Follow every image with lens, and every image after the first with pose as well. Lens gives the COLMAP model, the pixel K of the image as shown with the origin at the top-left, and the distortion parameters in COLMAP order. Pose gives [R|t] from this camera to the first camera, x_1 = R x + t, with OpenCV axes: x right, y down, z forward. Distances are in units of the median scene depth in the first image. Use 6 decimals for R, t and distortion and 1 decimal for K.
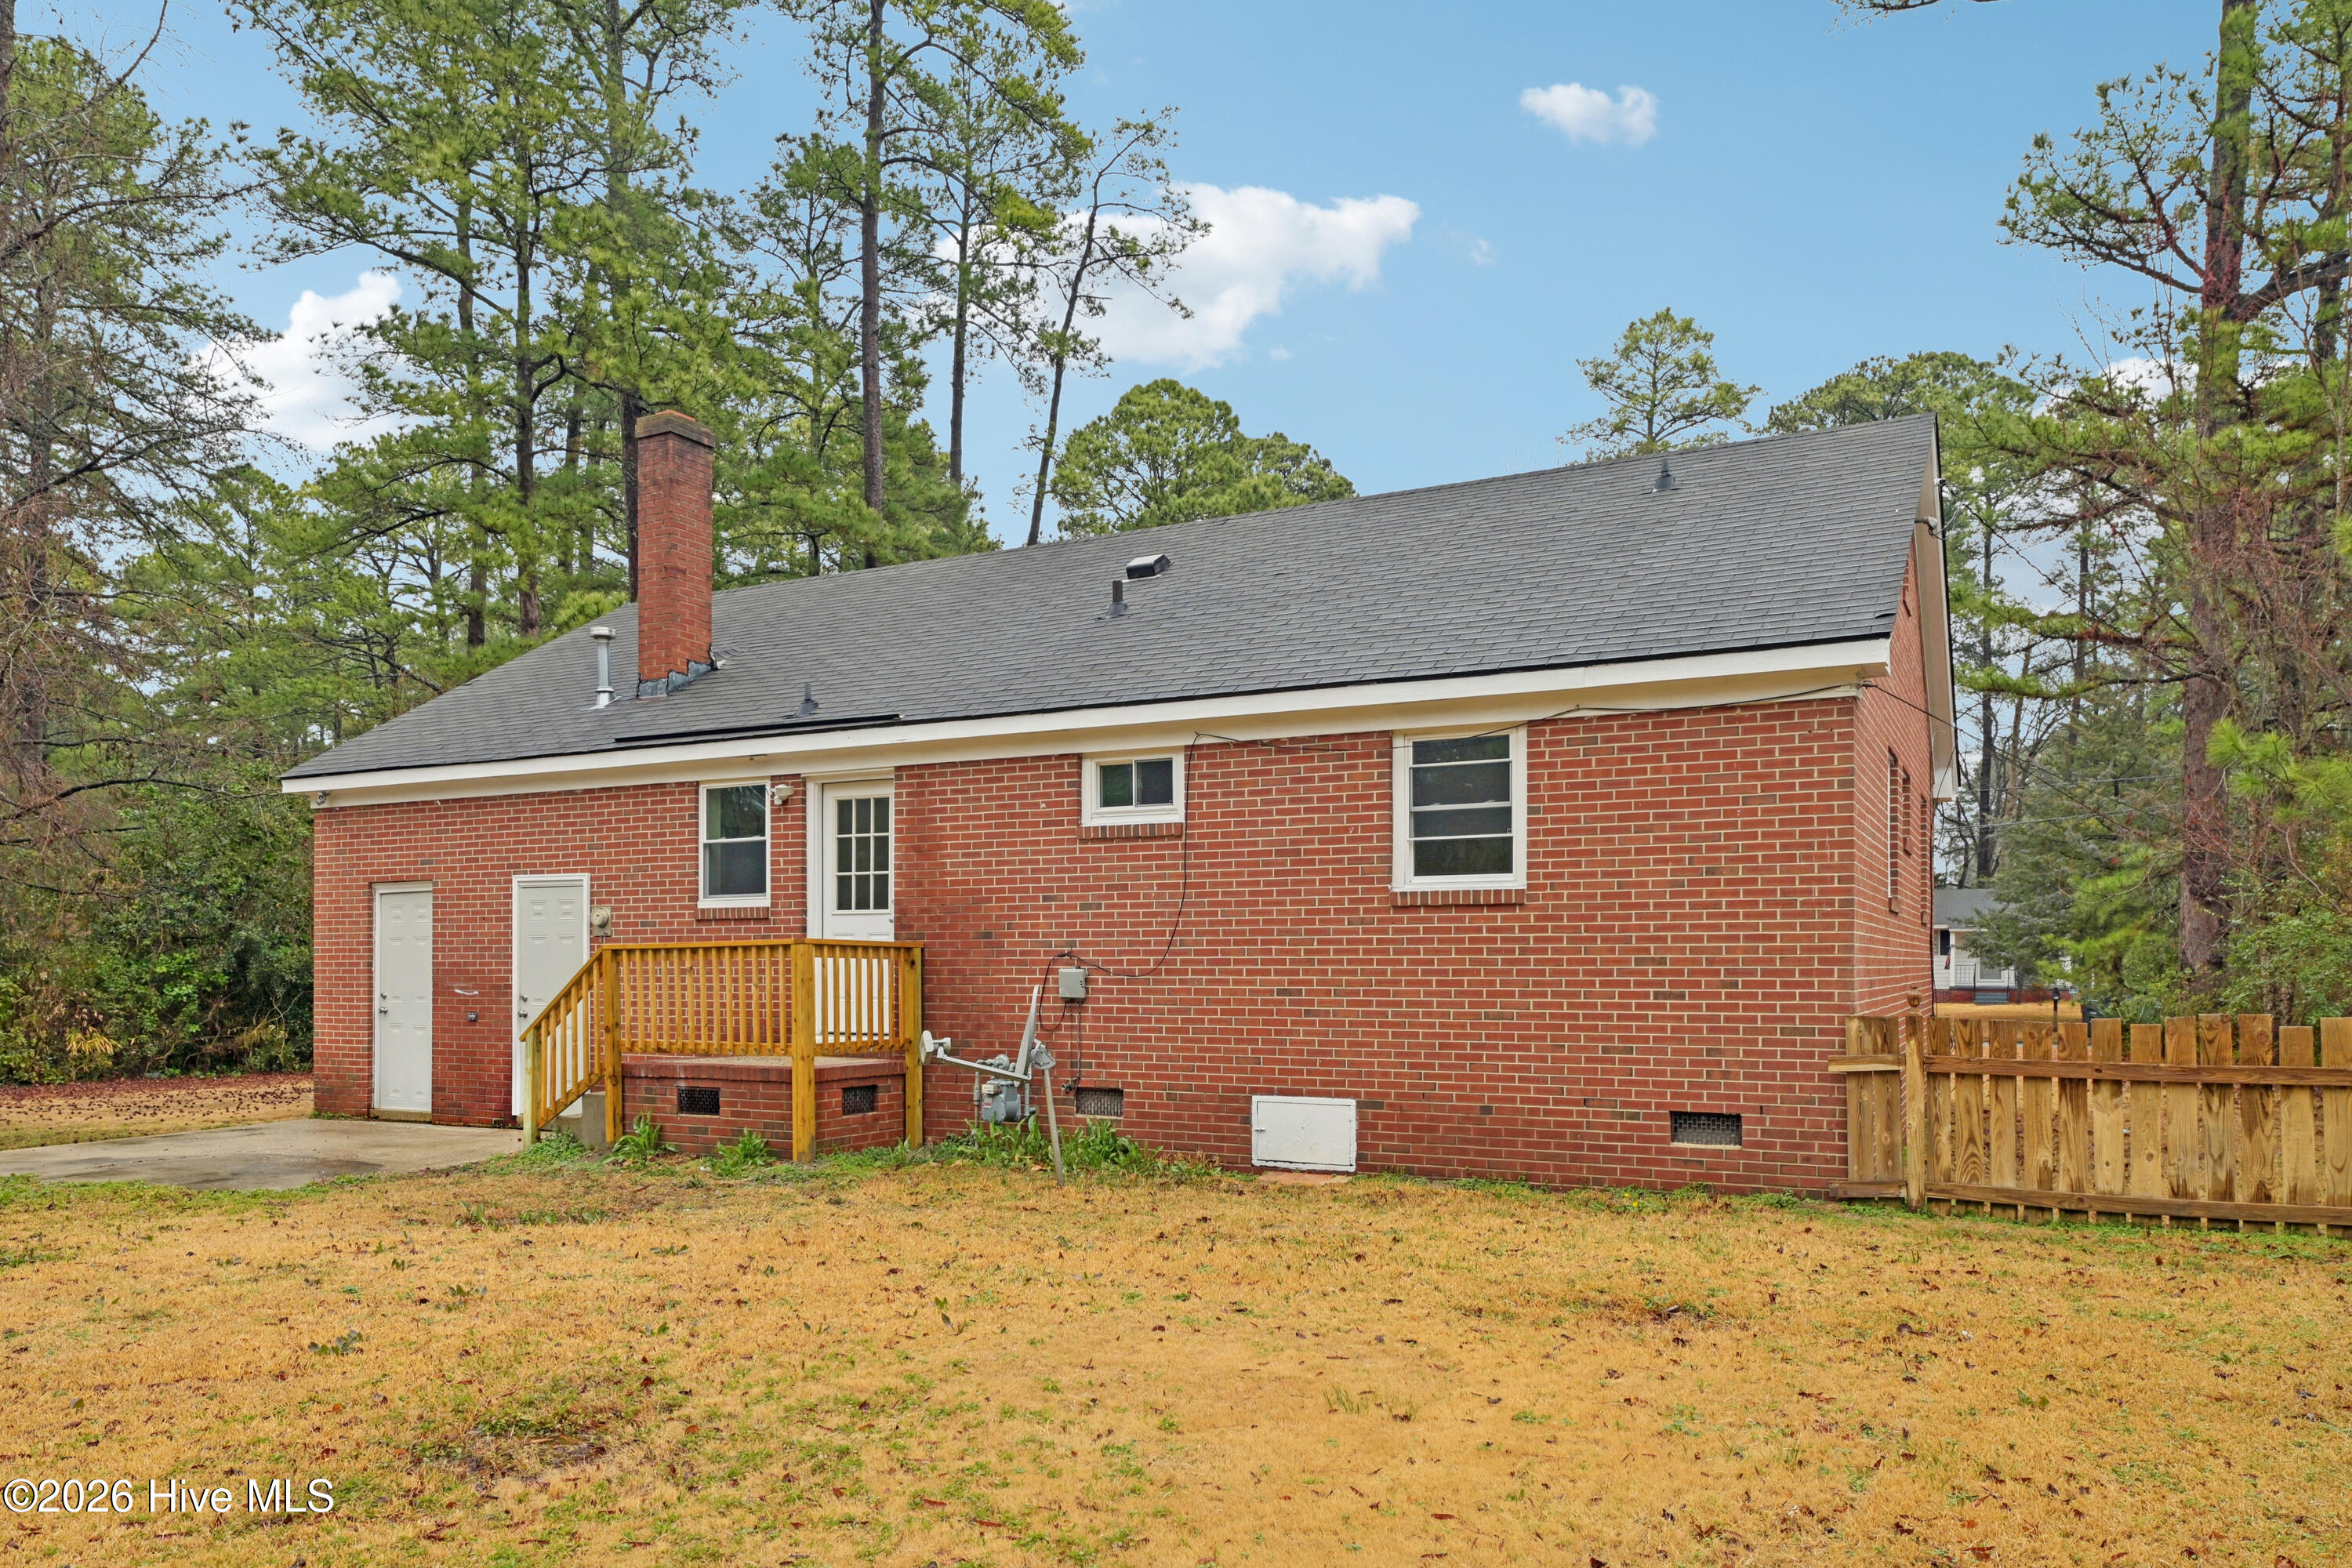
lens RADIAL K [[1627.7, 0, 1181.0], [0, 1627.7, 963.7], [0, 0, 1]] dist [0.001231, 0.001960]
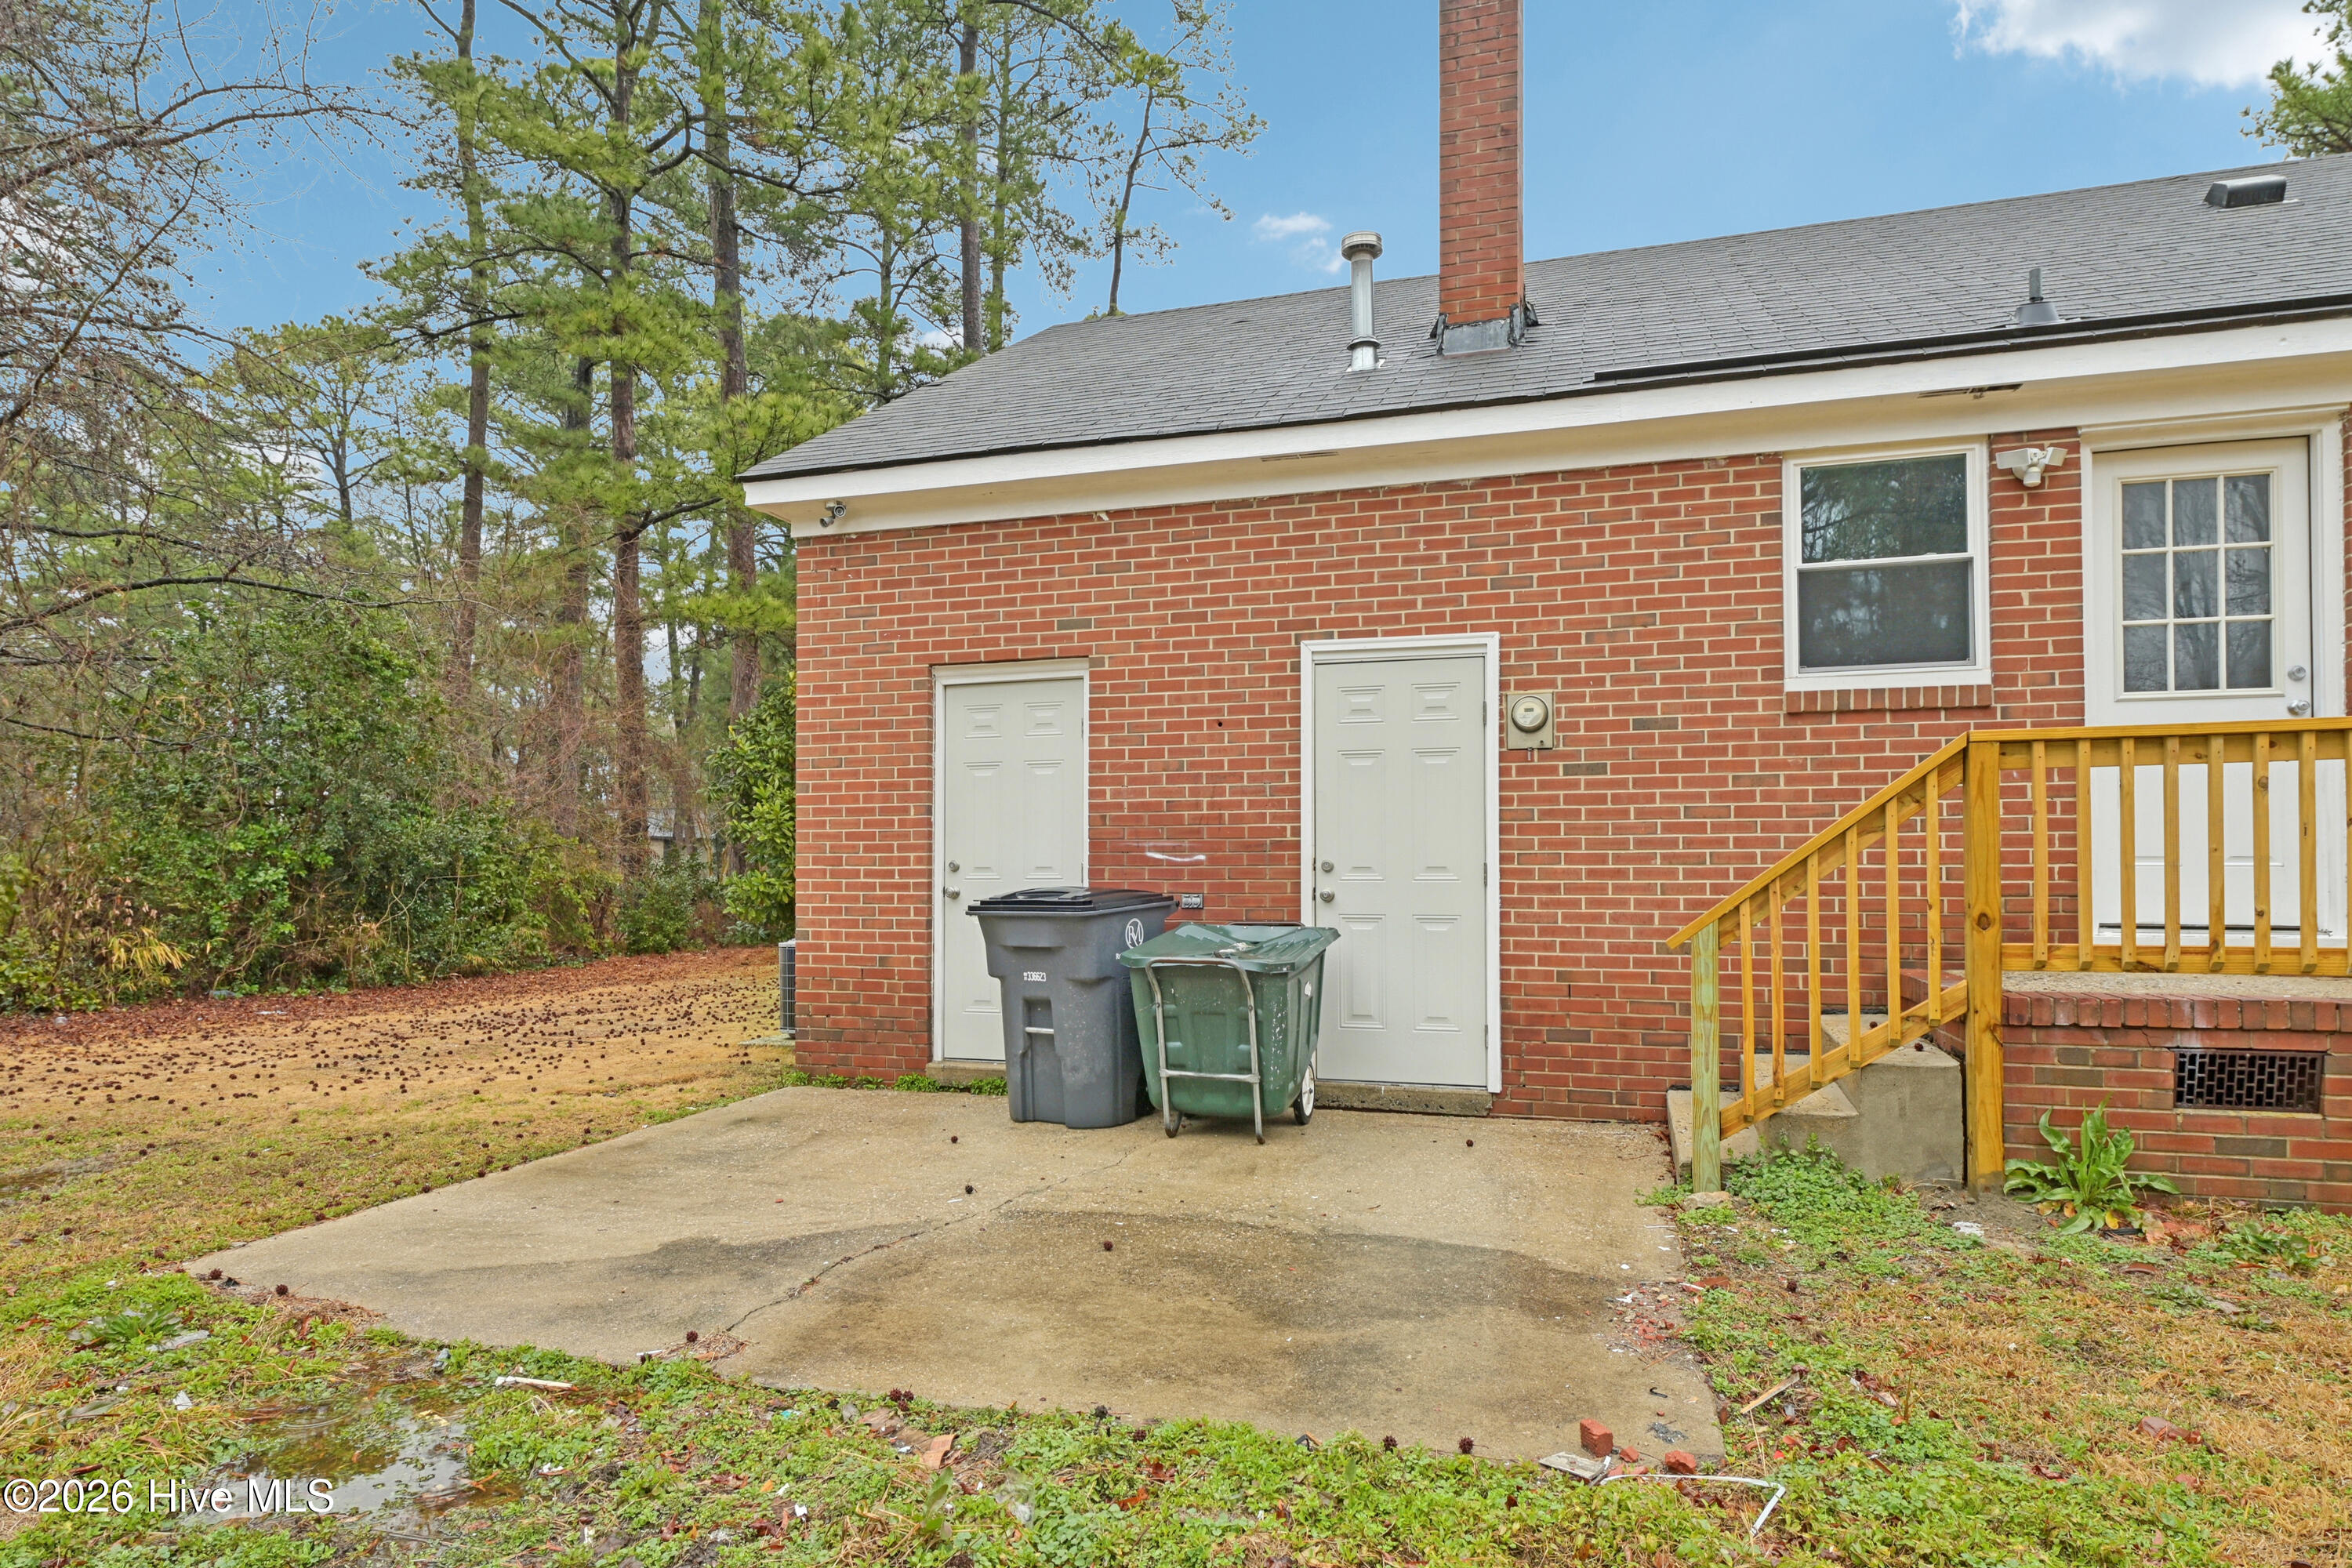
lens RADIAL K [[1342.6, 0, 1178.6], [0, 1342.6, 847.6], [0, 0, 1]] dist [-0.002218, -0.000569]
pose [[0.983548, 0.003099, 0.180623, -0.694767], [-0.000263, 0.999876, -0.015727, 0.028744], [-0.180649, 0.015421, 0.983427, 0.740482]]
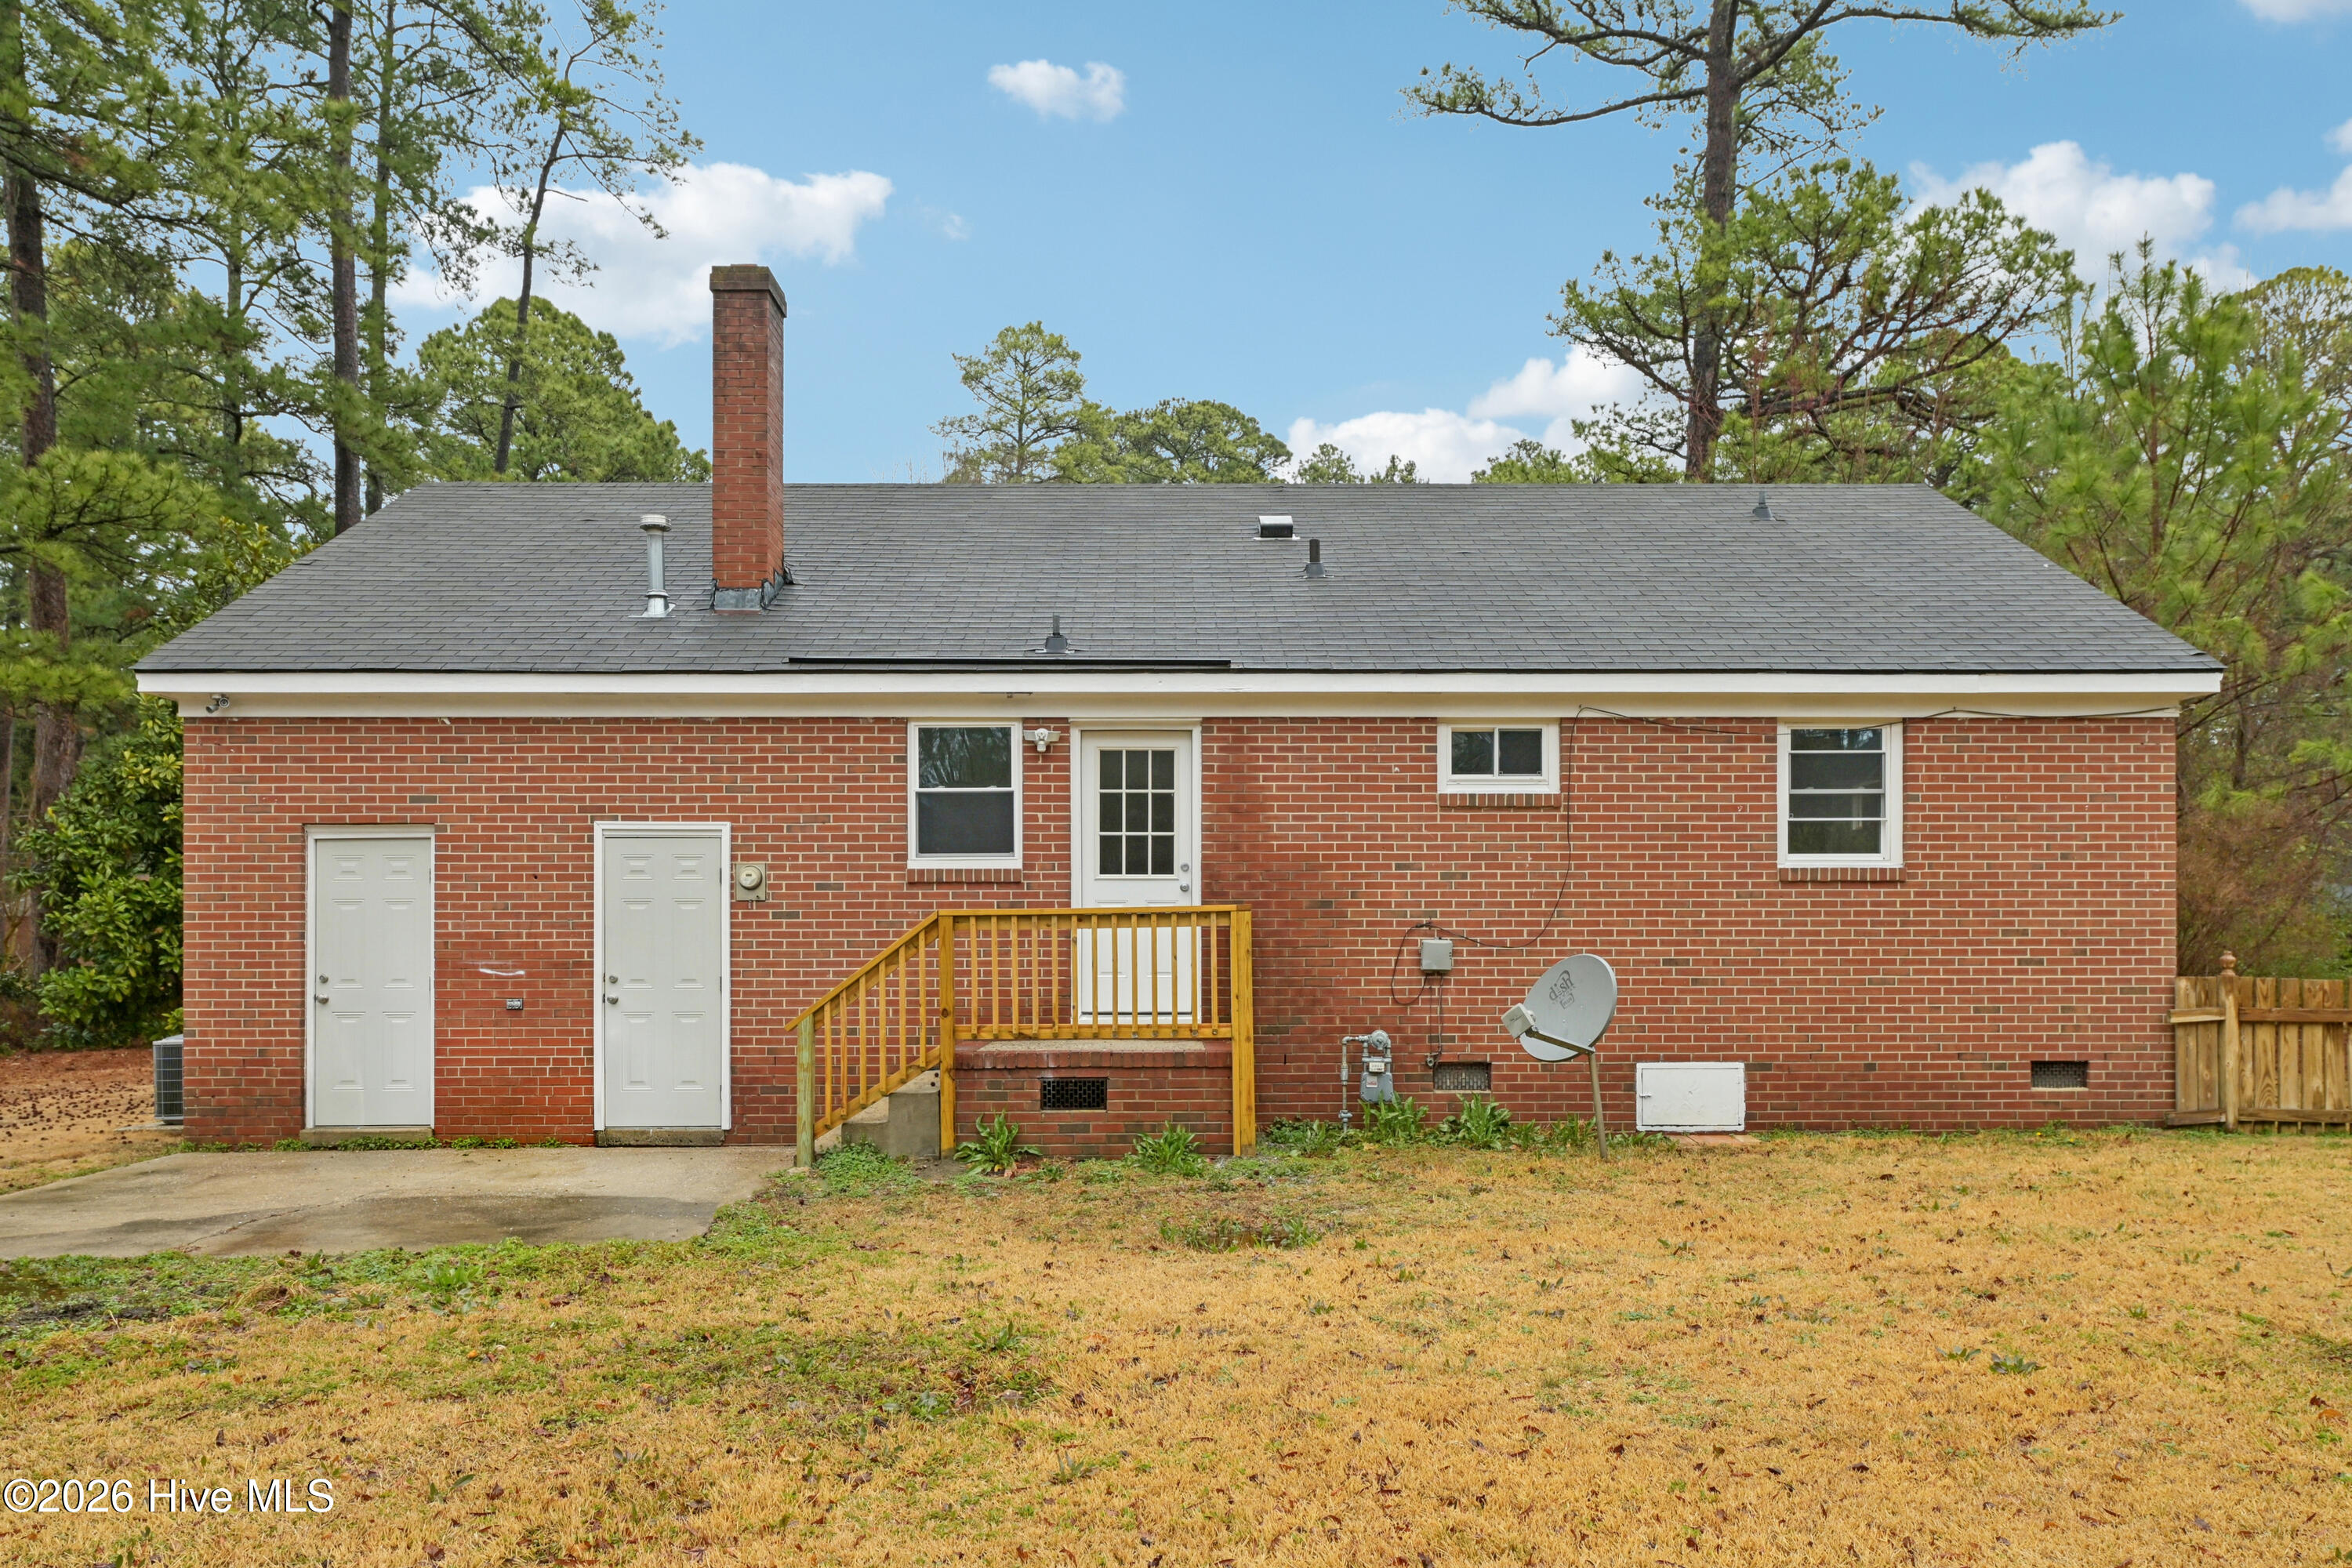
lens RADIAL K [[1616.3, 0, 1176.9], [0, 1616.3, 939.9], [0, 0, 1]] dist [0.000551, -0.002248]
pose [[0.876796, 0.002025, 0.480859, -0.702736], [0.000141, 0.999990, -0.004468, 0.007862], [-0.480863, 0.003985, 0.876787, 0.245923]]
